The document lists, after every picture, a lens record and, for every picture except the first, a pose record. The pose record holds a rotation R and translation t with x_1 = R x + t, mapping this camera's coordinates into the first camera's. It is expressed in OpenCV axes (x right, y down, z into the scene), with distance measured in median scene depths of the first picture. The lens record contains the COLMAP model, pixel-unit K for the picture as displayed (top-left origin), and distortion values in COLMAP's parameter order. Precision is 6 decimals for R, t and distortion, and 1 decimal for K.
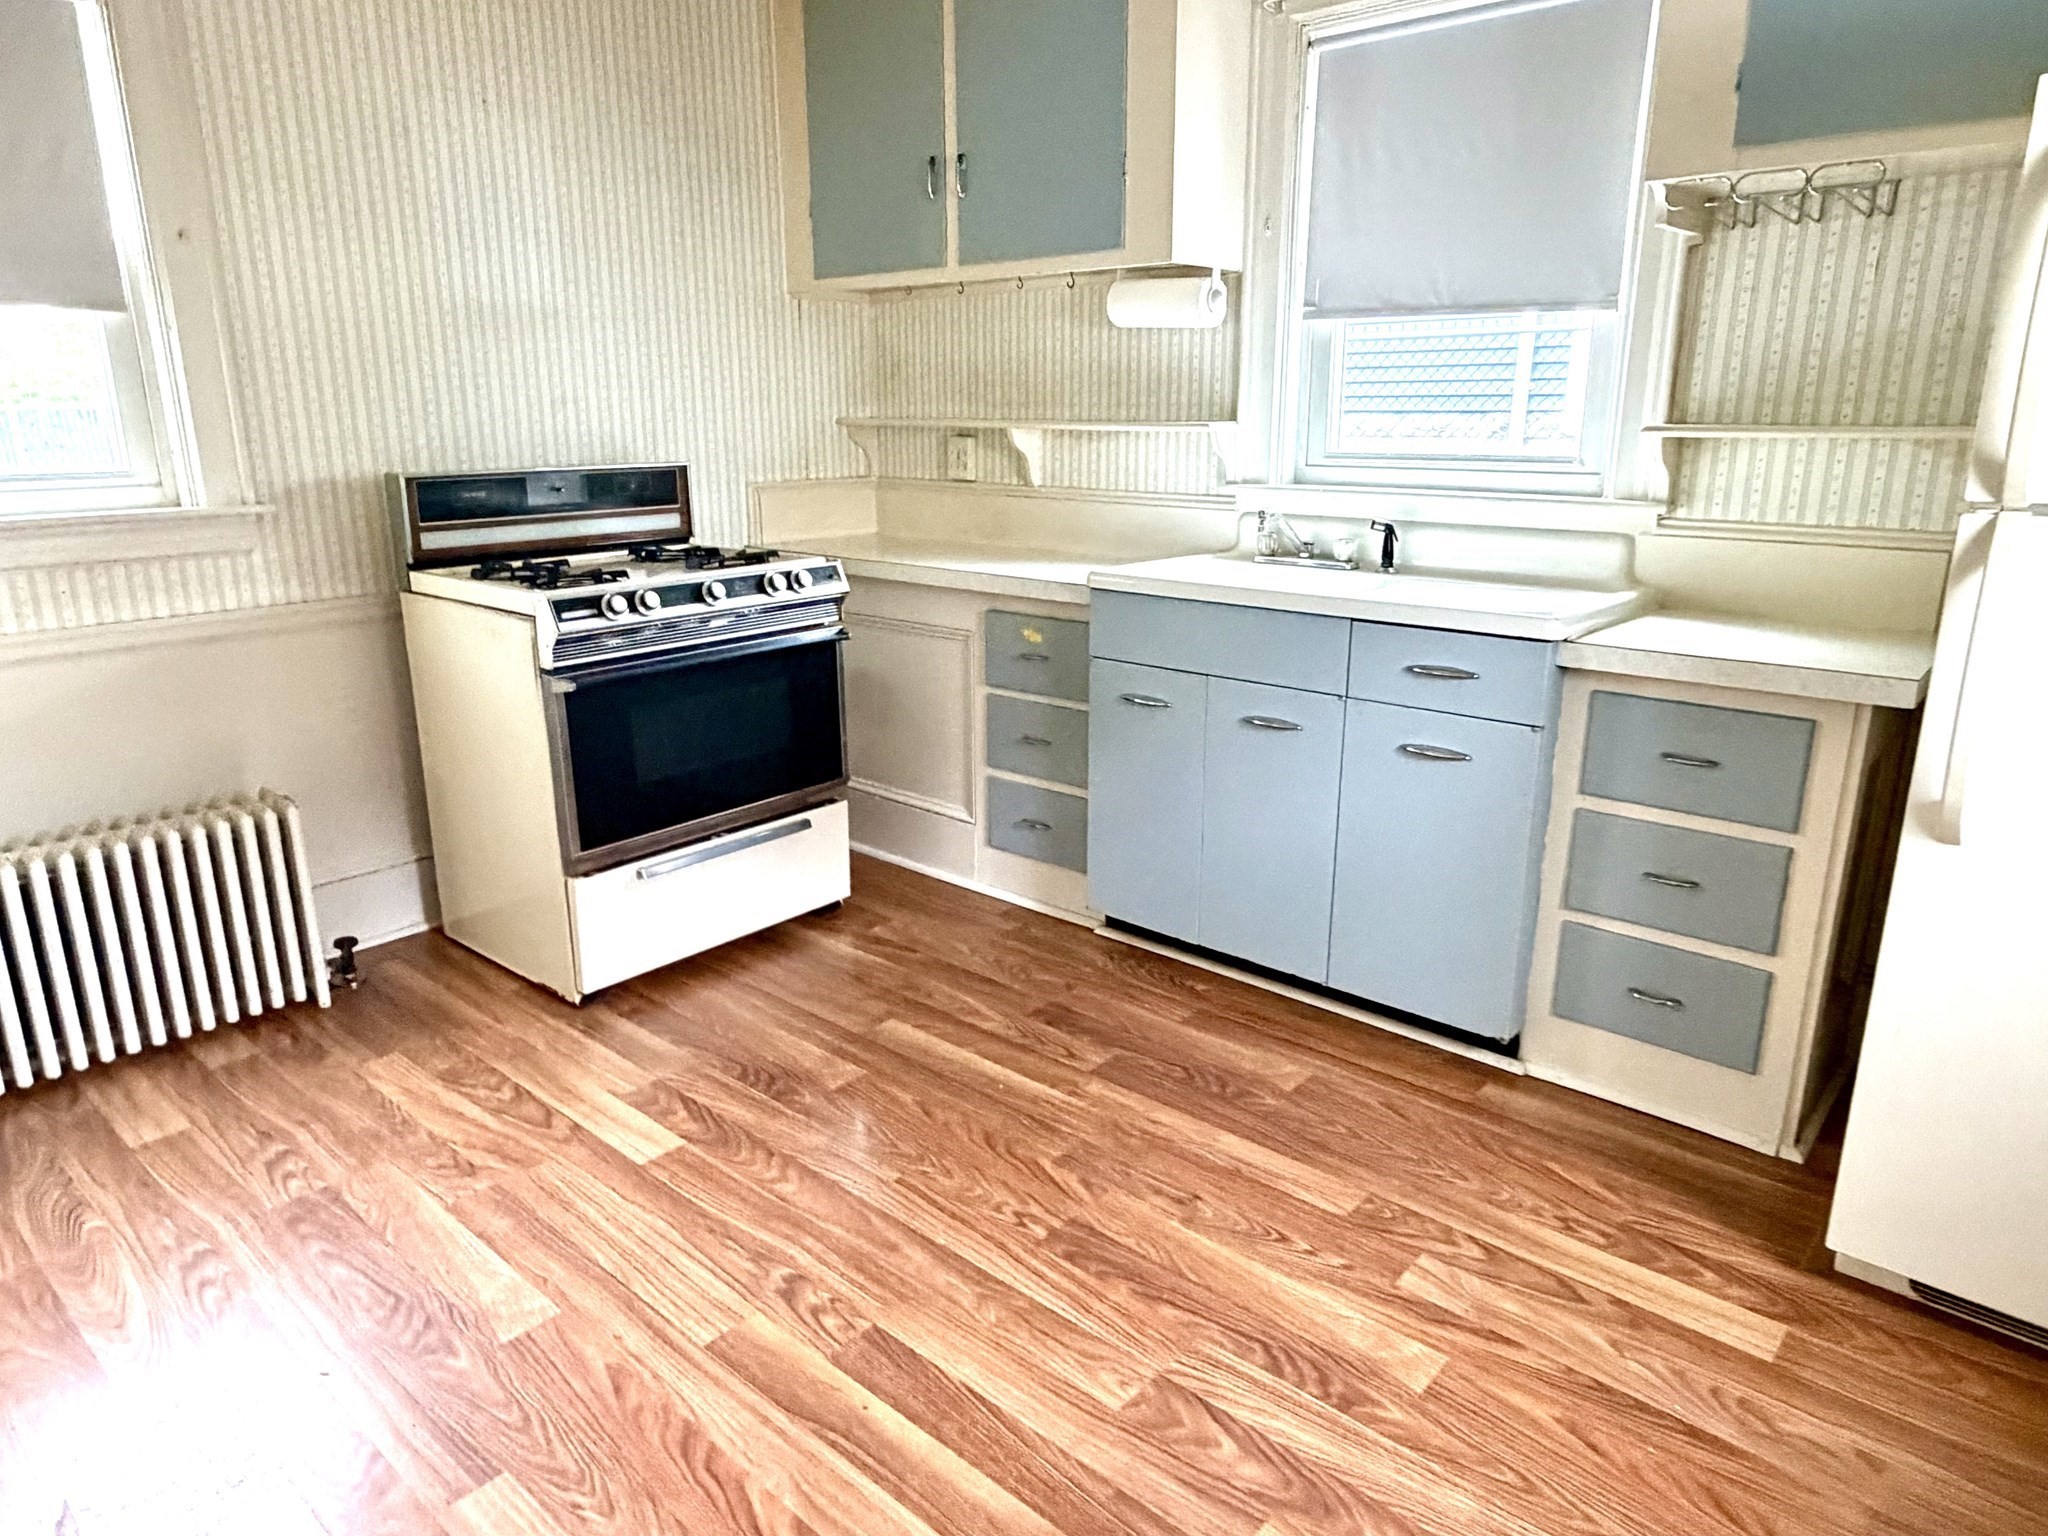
lens RADIAL K [[1293.7, 0, 1036.4], [0, 1293.7, 752.8], [0, 0, 1]] dist [0.000266, 0.000743]
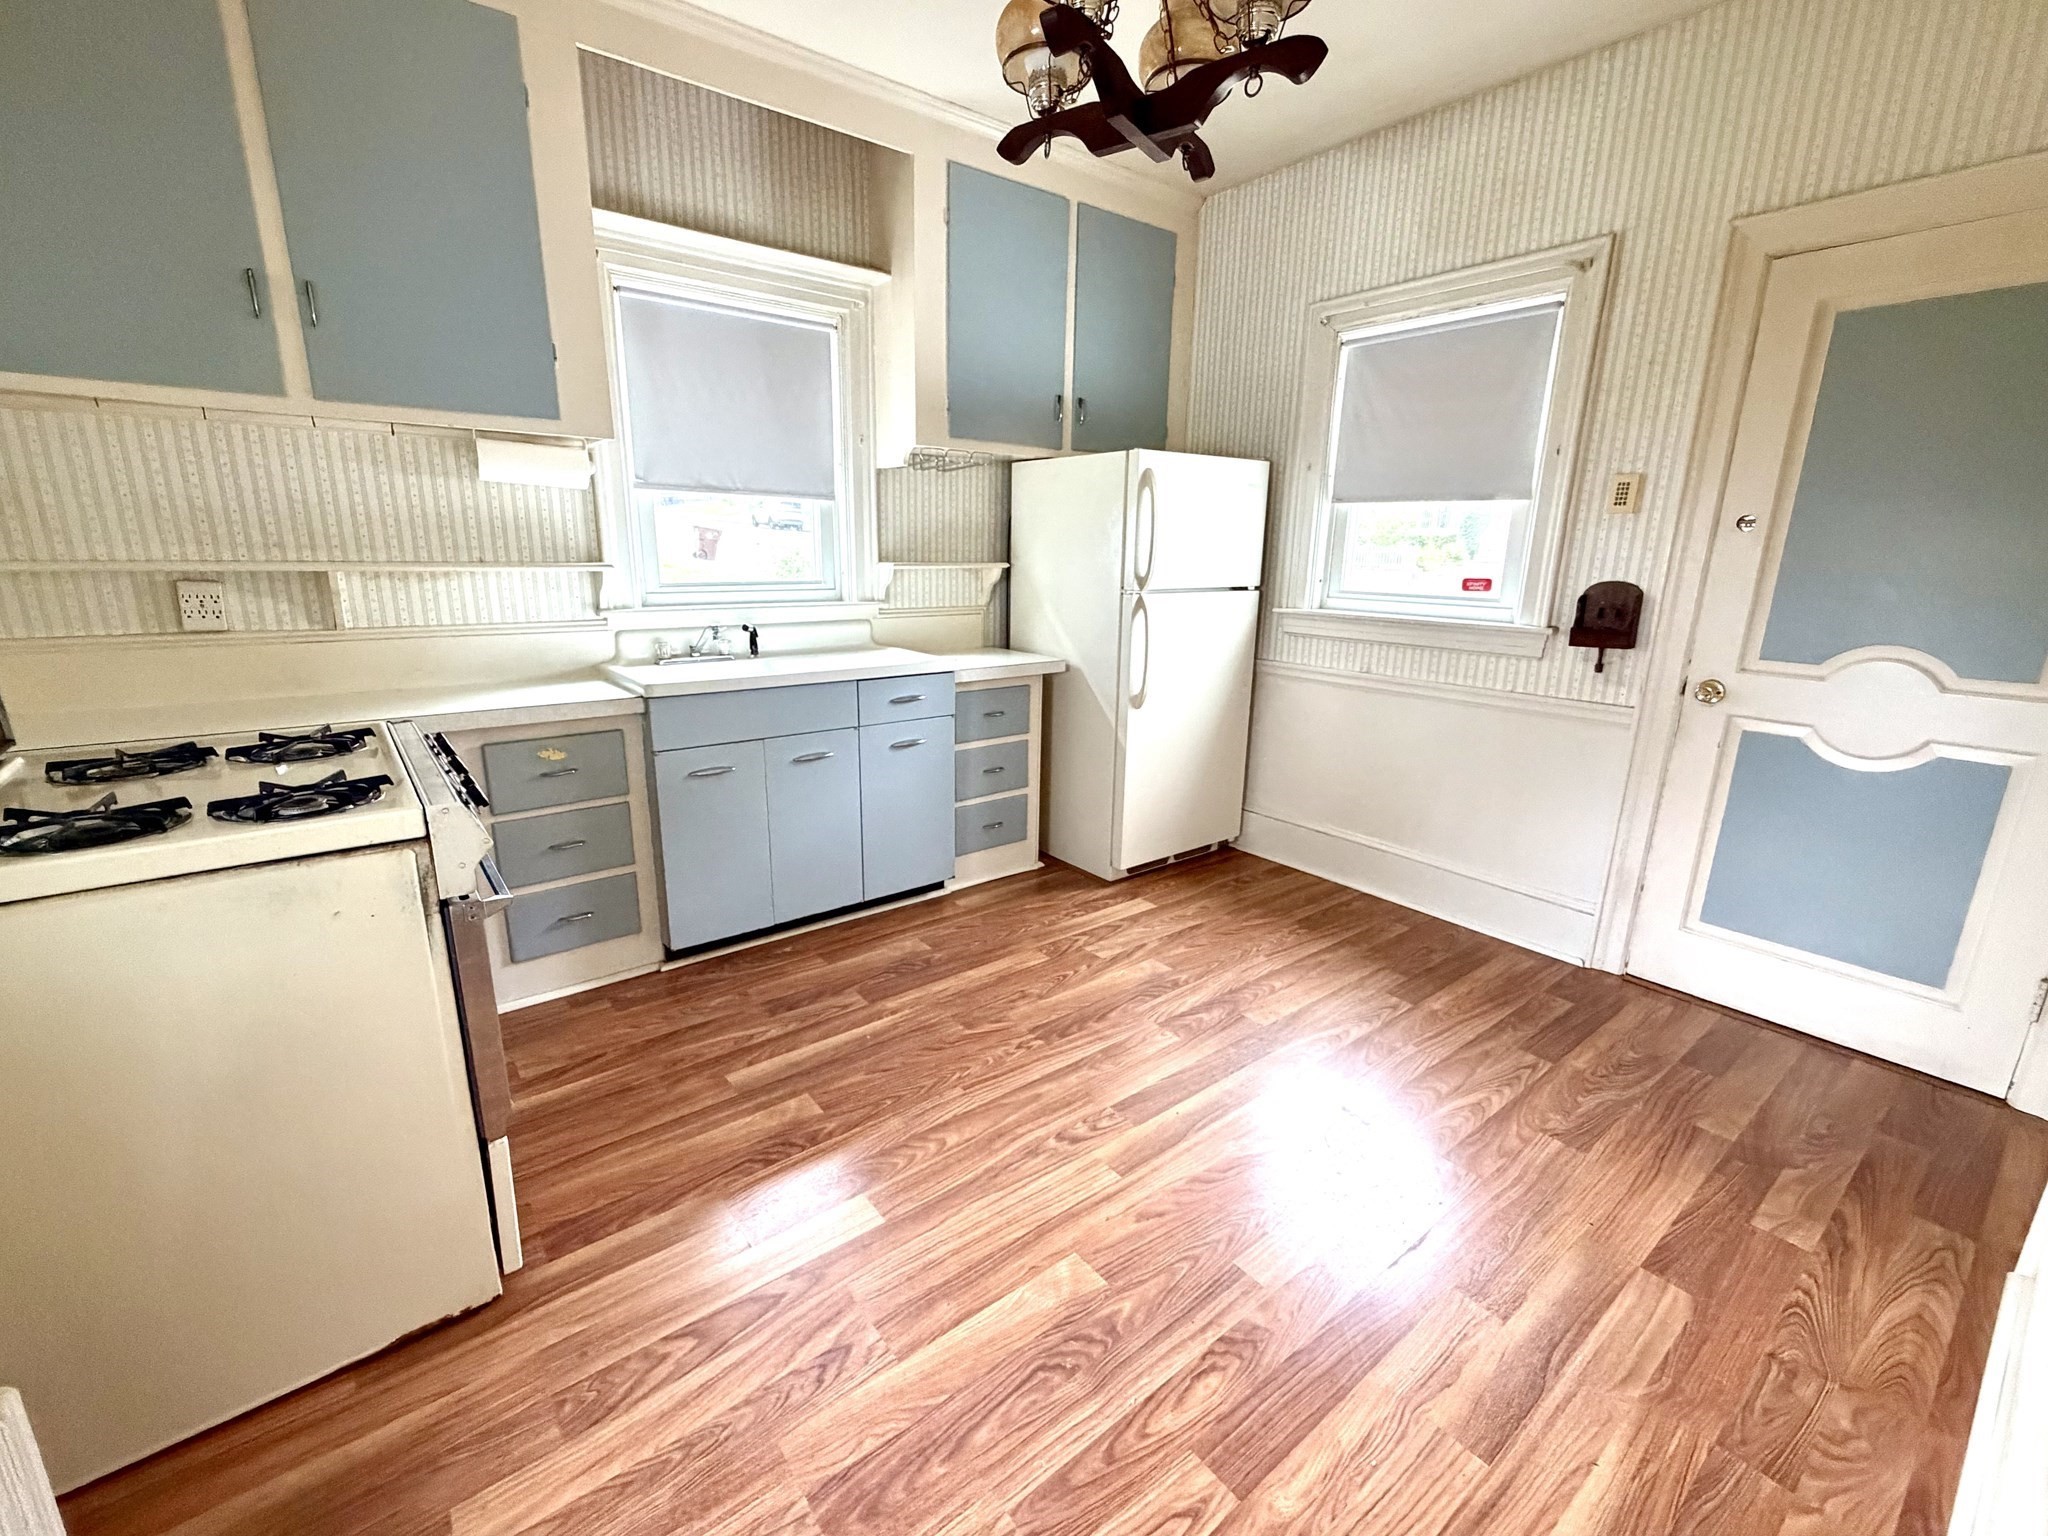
lens RADIAL K [[865.4, 0, 1018.6], [0, 865.4, 757.6], [0, 0, 1]] dist [0.000289, 0.000064]
pose [[0.187492, -0.229926, 0.954977, -0.775597], [0.240063, 0.953462, 0.182429, -0.154646], [-0.952479, 0.195051, 0.233963, 0.530805]]
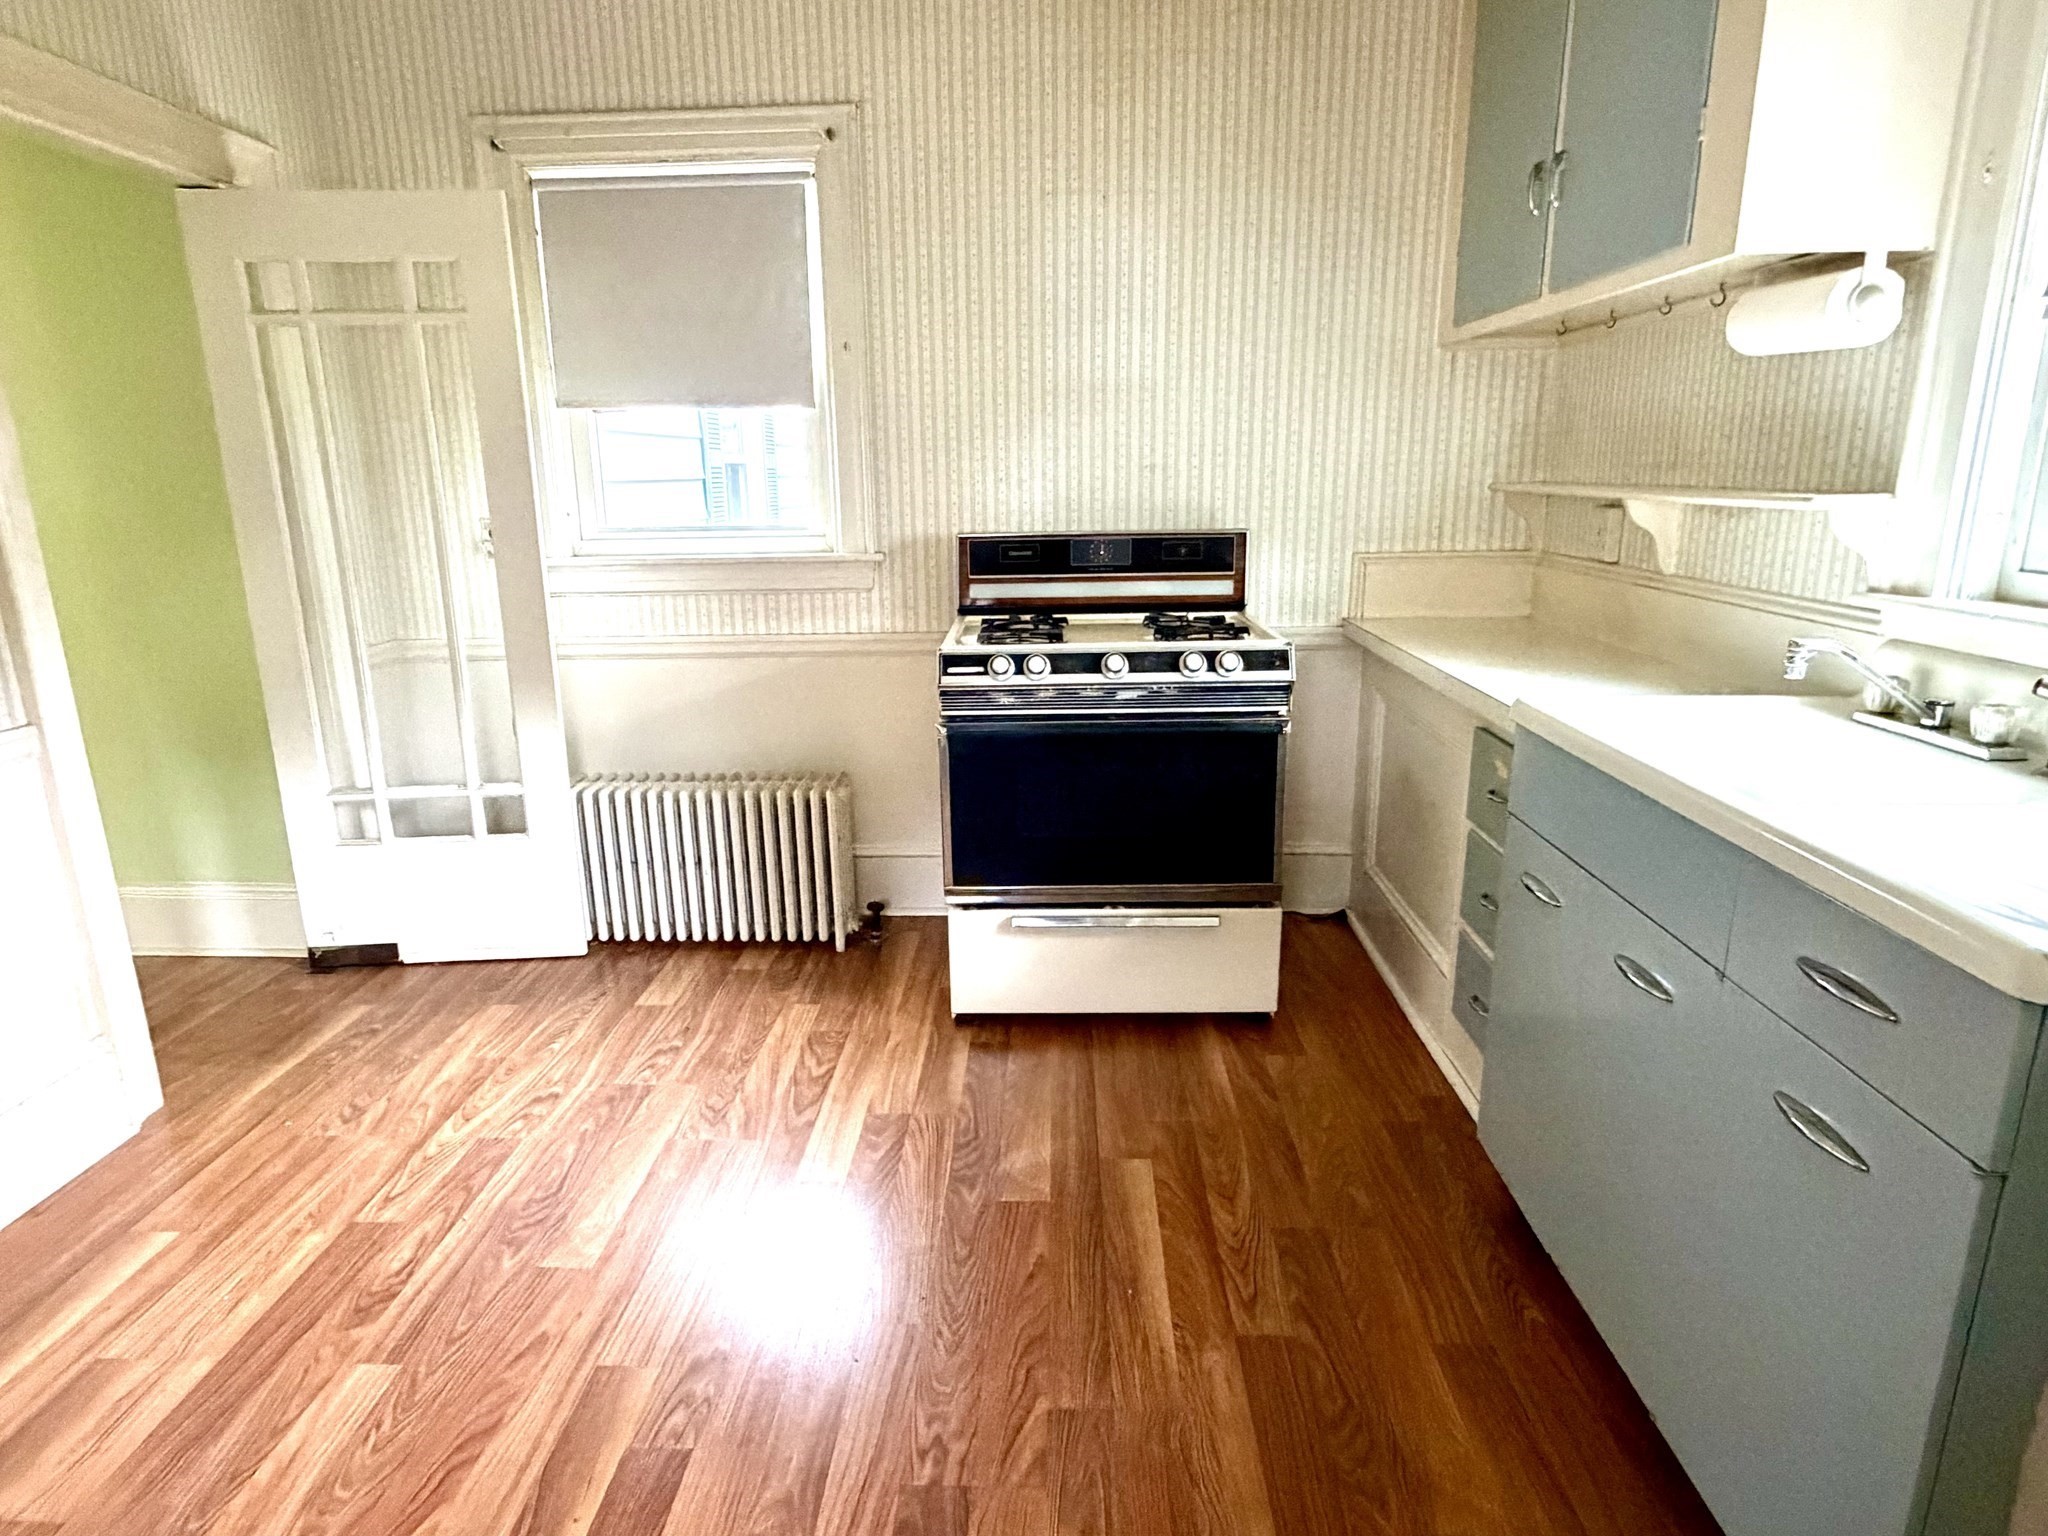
lens RADIAL K [[1160.8, 0, 1012.8], [0, 1160.8, 750.4], [0, 0, 1]] dist [0.014610, -0.005320]
pose [[0.631593, 0.176509, -0.754940, 0.402930], [-0.189368, 0.979368, 0.070553, -0.114376], [0.751818, 0.098400, 0.651987, 0.395766]]
